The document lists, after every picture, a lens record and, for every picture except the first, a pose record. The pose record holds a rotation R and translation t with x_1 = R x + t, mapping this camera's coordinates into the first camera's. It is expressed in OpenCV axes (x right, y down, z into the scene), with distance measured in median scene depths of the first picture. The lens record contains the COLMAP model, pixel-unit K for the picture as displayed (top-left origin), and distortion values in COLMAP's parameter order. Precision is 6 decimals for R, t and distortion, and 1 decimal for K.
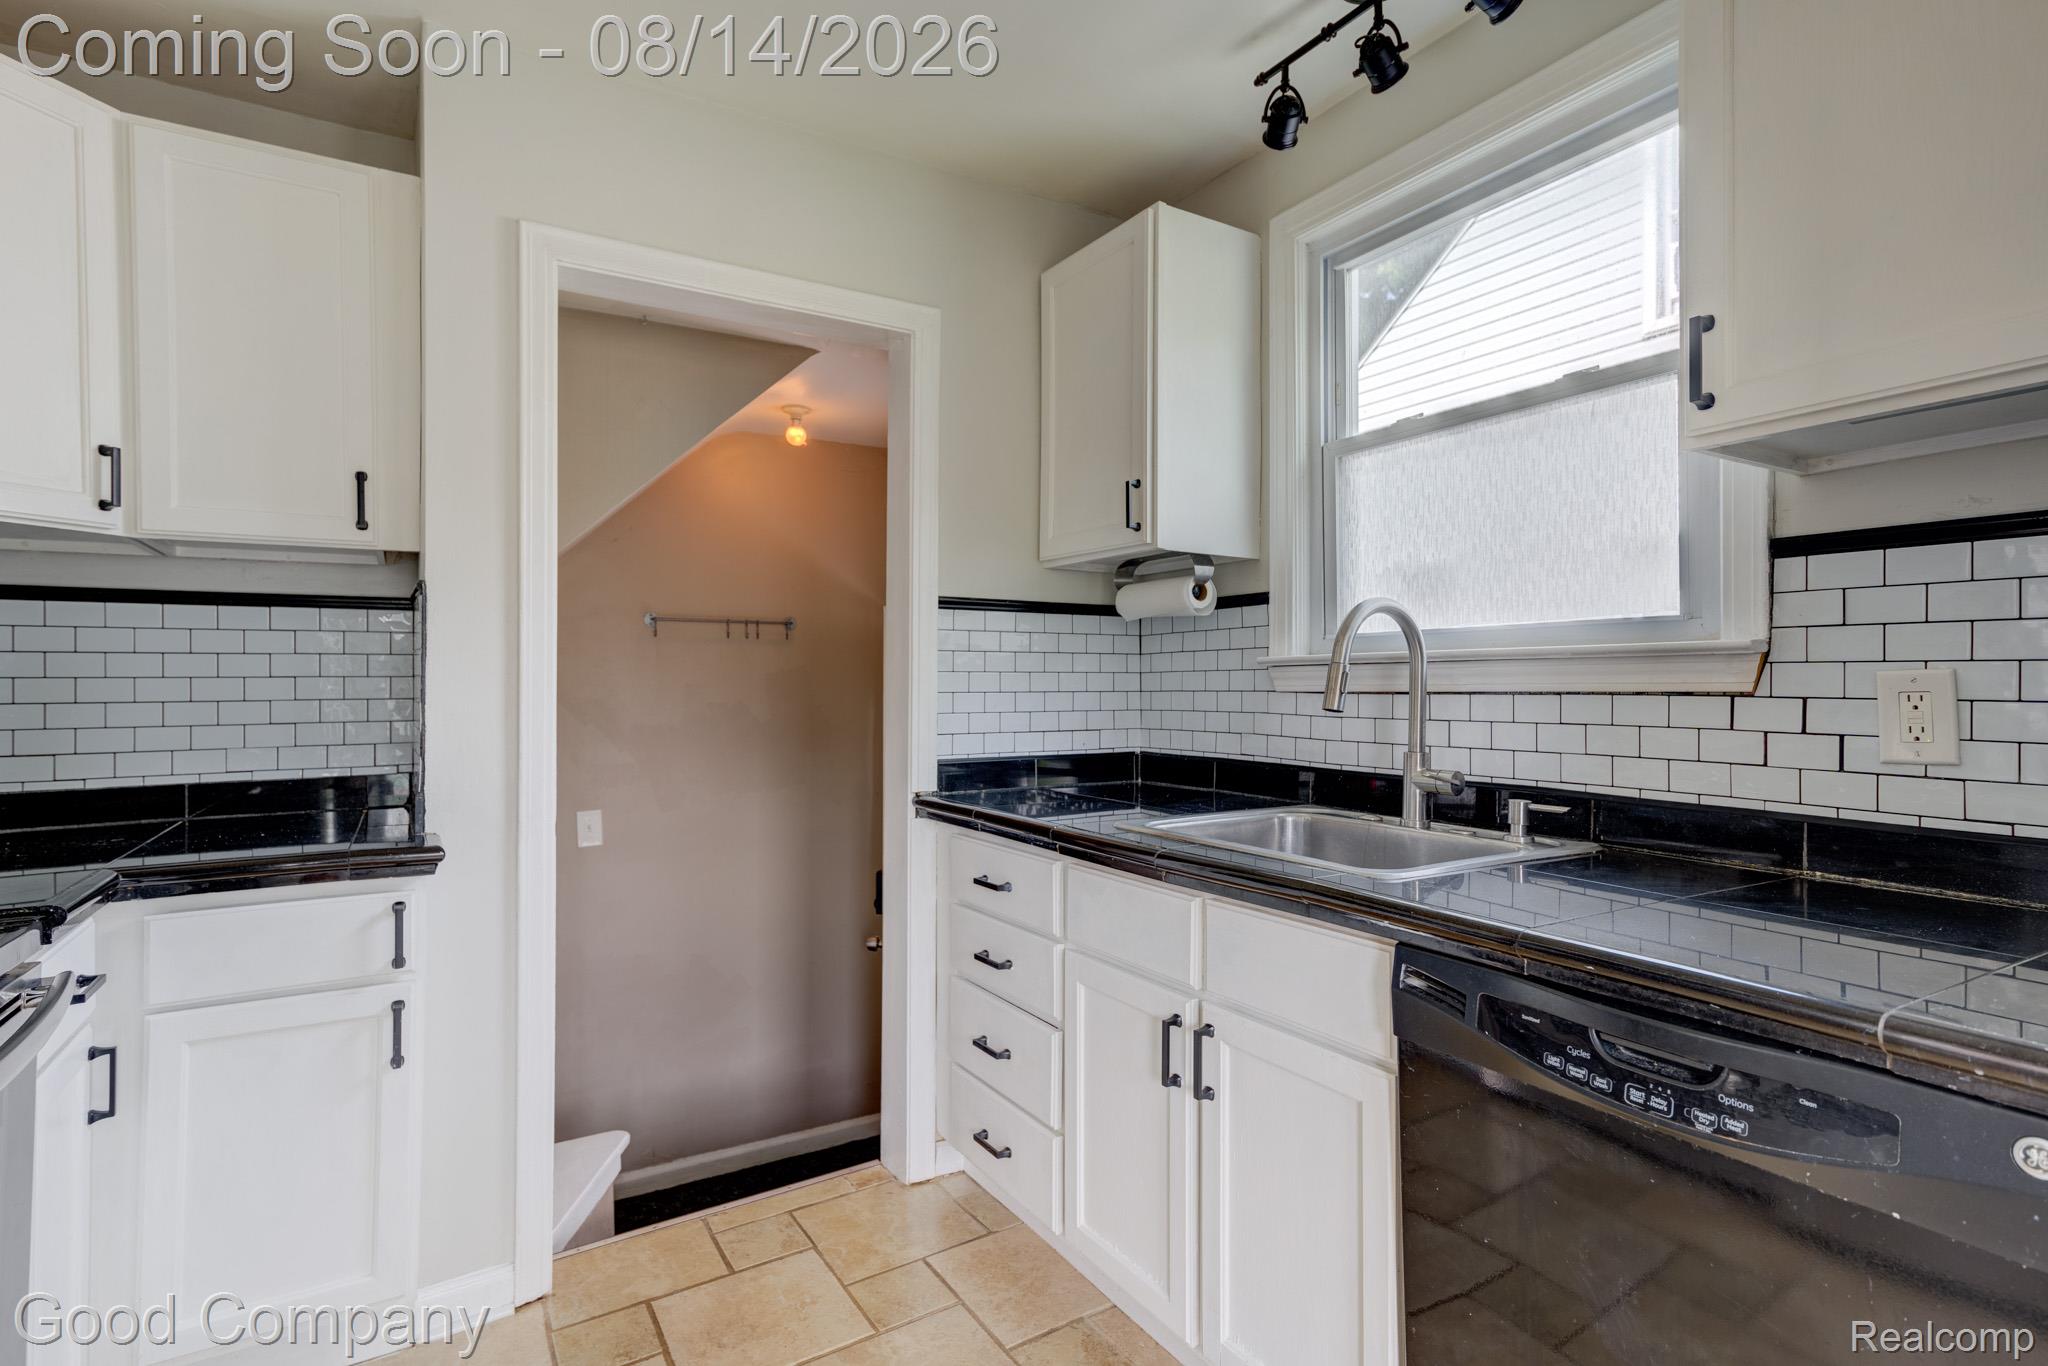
lens RADIAL K [[994.0, 0, 1010.3], [0, 994.0, 673.2], [0, 0, 1]] dist [0.013129, 0.002925]
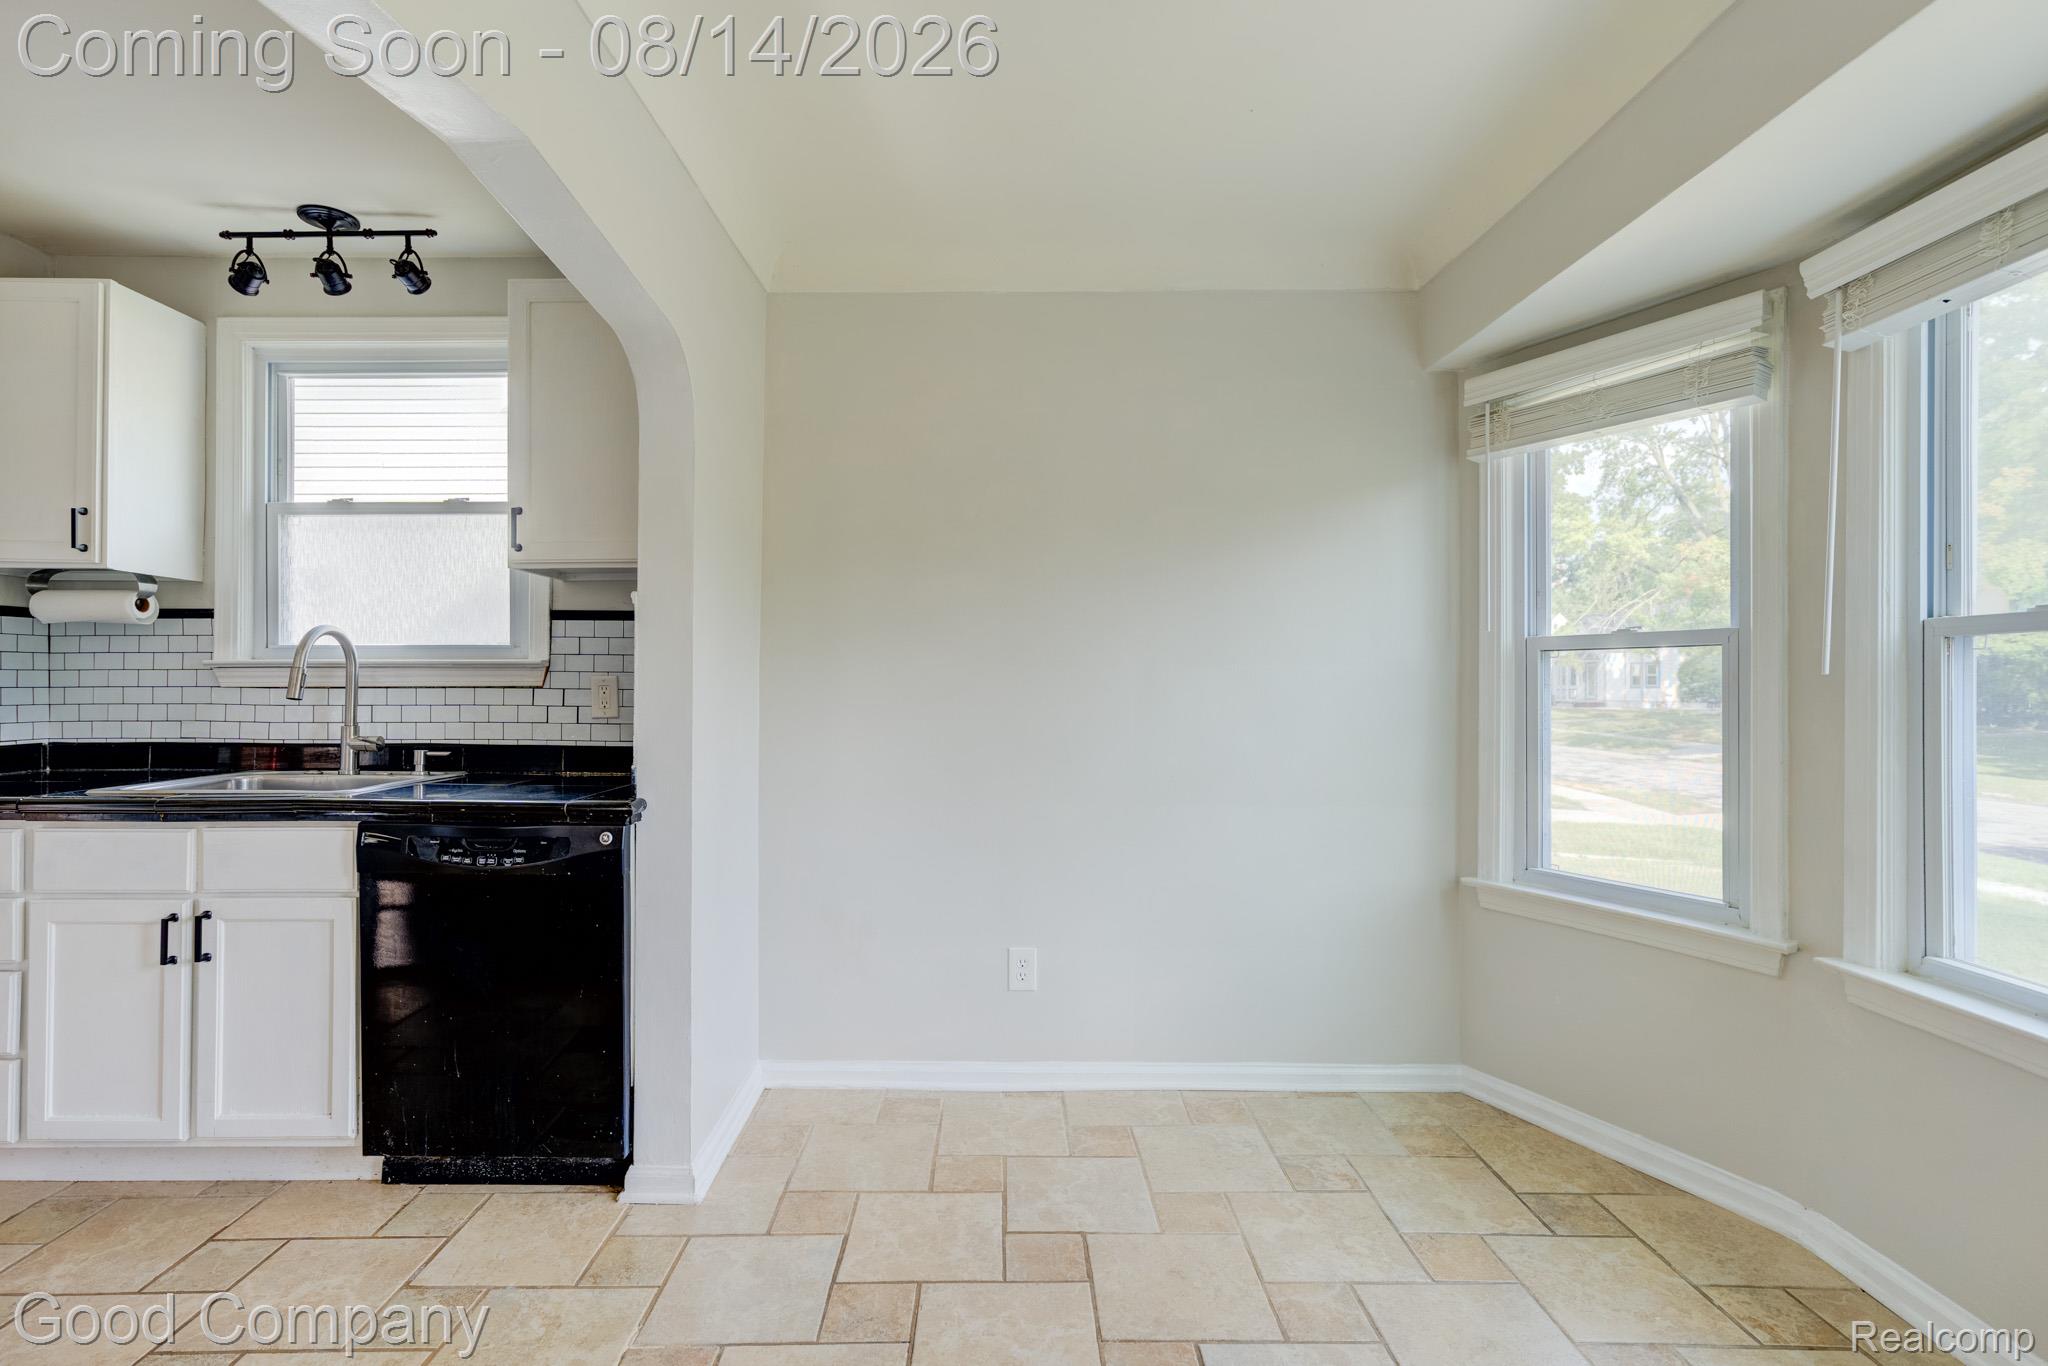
lens RADIAL K [[997.1, 0, 1034.3], [0, 997.1, 678.6], [0, 0, 1]] dist [-0.011937, 0.006022]
pose [[0.493788, 0.004111, 0.869573, -0.403759], [-0.012687, 0.999916, 0.002477, -0.010813], [-0.869490, -0.012255, 0.493799, -0.672898]]
